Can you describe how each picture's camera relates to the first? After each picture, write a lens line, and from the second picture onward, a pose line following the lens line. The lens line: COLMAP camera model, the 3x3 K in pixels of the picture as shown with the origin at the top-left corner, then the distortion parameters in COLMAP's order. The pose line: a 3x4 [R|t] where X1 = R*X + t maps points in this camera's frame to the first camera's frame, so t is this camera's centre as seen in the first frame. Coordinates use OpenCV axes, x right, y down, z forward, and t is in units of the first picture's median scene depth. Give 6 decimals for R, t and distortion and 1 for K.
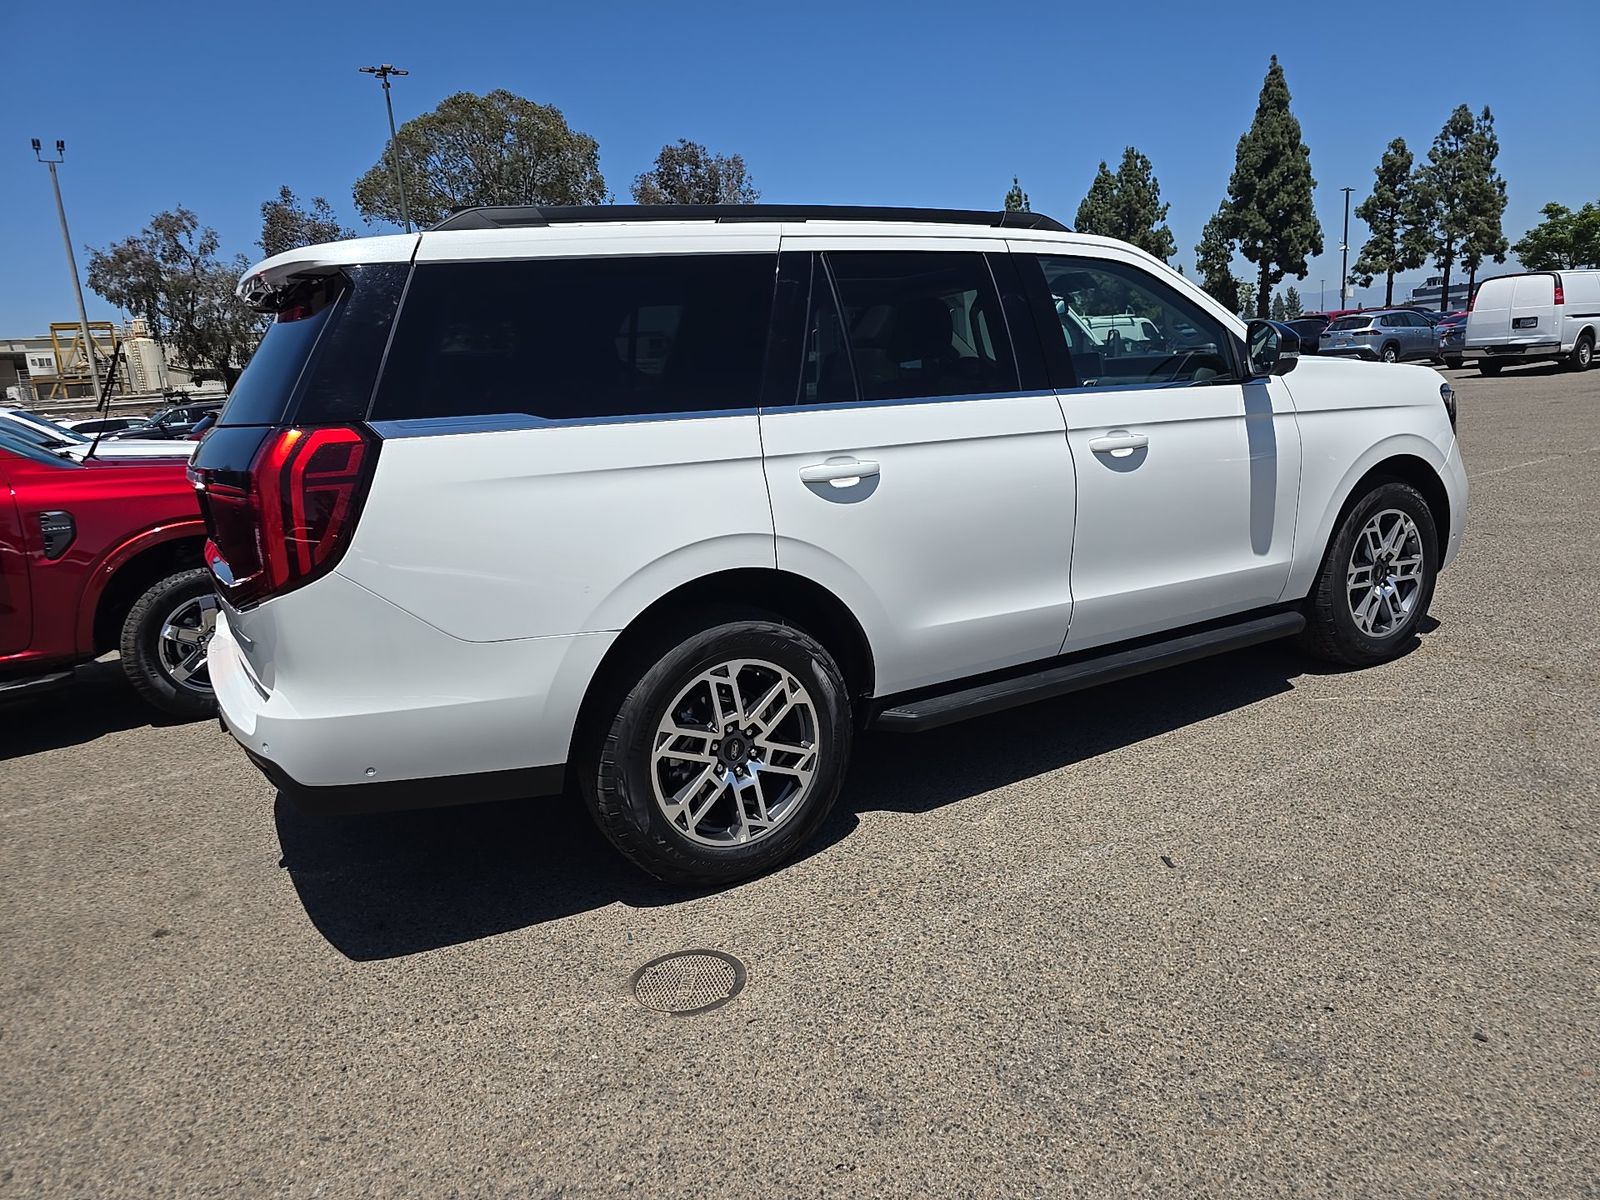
lens RADIAL K [[1098.1, 0, 795.0], [0, 1098.1, 589.4], [0, 0, 1]] dist [0.027489, -0.002791]
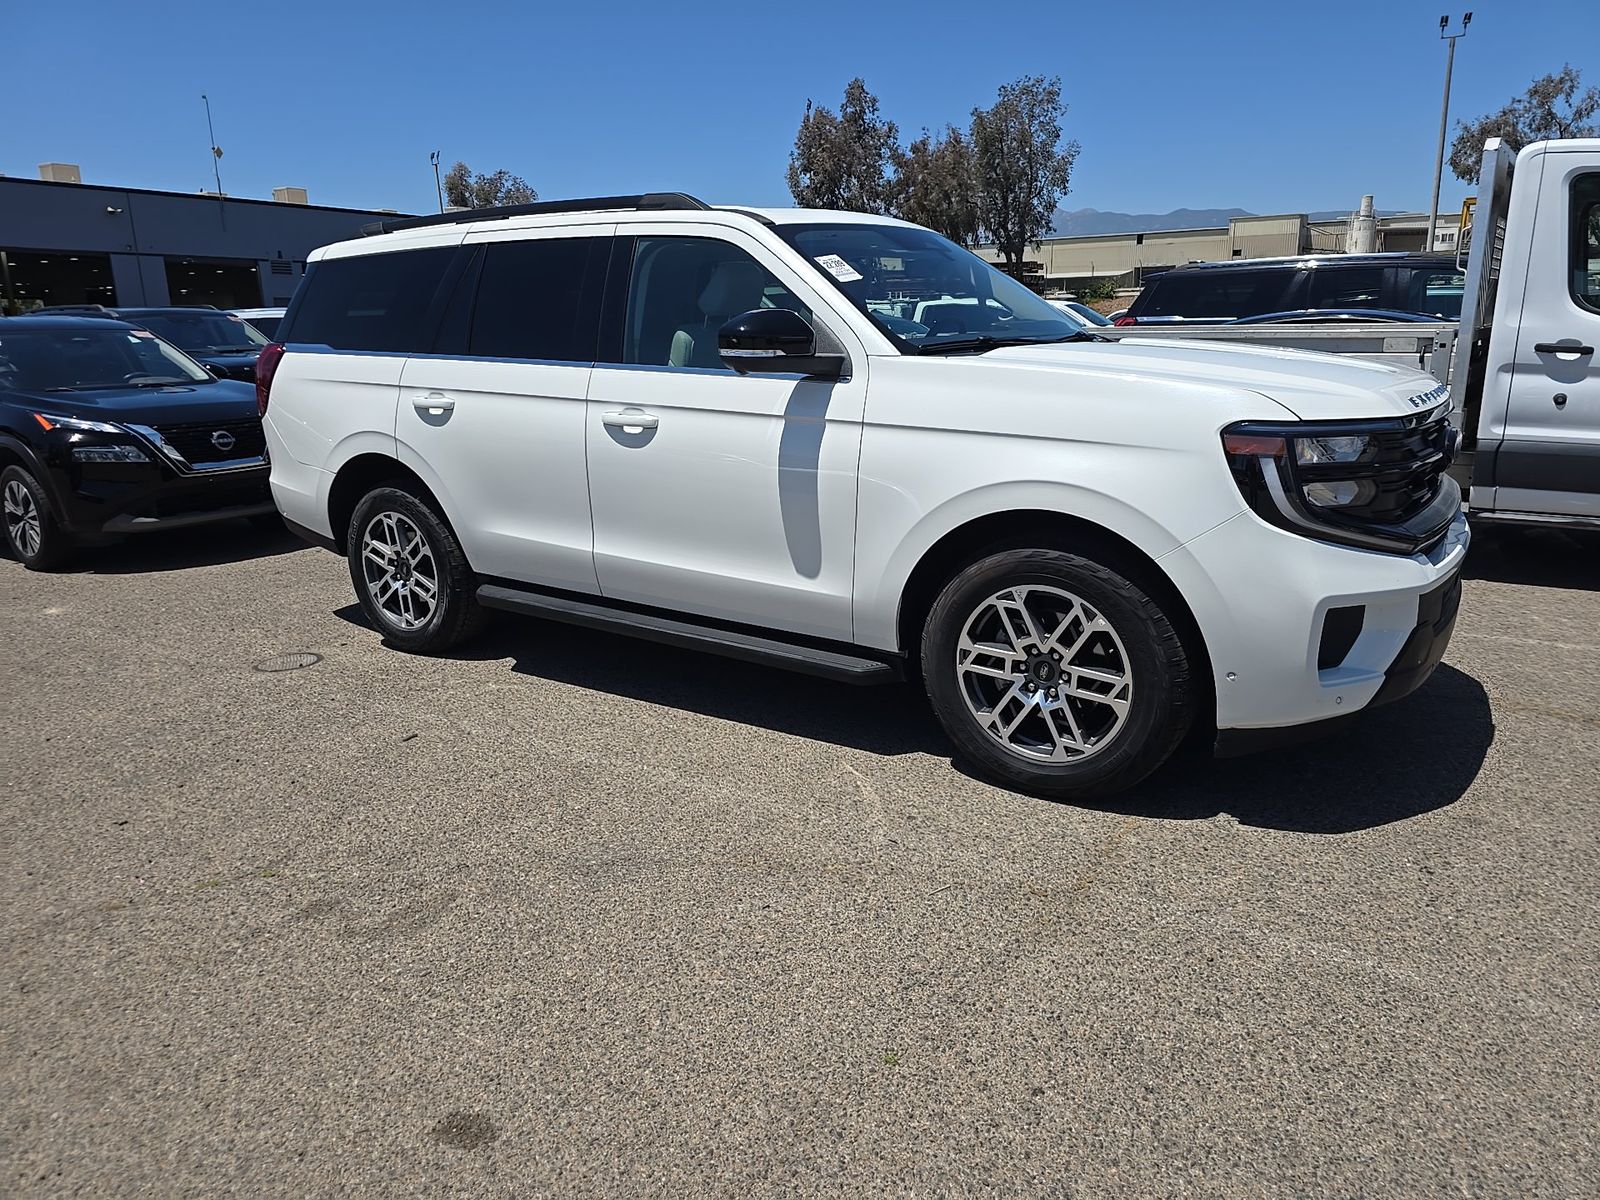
lens RADIAL K [[1073.1, 0, 800.0], [0, 1073.1, 600.0], [0, 0, 1]] dist [-0.041809, -0.000442]
pose [[0.440059, 0.301843, -0.845718, 0.666580], [-0.181846, 0.952254, 0.245245, -0.129131], [0.879363, 0.045868, 0.473937, 0.339826]]
